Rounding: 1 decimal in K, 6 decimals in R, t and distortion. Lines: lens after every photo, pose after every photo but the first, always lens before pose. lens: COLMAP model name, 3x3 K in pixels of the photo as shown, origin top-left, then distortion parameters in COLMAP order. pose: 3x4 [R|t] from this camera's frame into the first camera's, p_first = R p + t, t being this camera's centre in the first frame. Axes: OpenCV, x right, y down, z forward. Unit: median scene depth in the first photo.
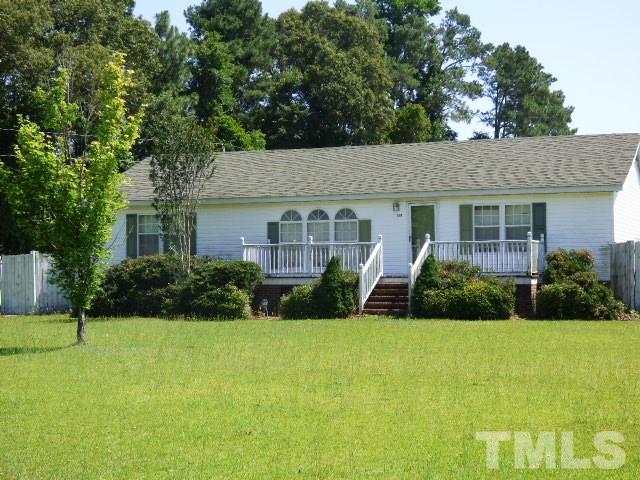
lens RADIAL K [[1199.9, 0, 320.0], [0, 1199.9, 240.0], [0, 0, 1]] dist [0.035427, 0.006596]
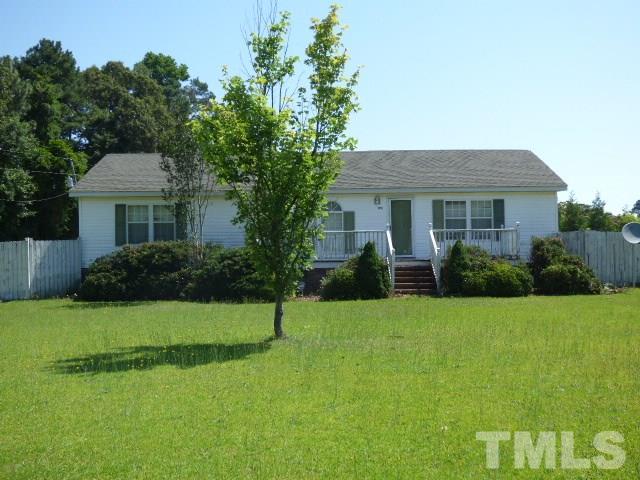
lens RADIAL K [[746.0, 0, 320.0], [0, 746.0, 240.0], [0, 0, 1]] dist [-0.021329, 0.016275]
pose [[0.932371, 0.003511, 0.361485, -0.246832], [-0.003919, 0.999992, 0.000395, 0.010373], [-0.361481, -0.001784, 0.932378, 0.334716]]
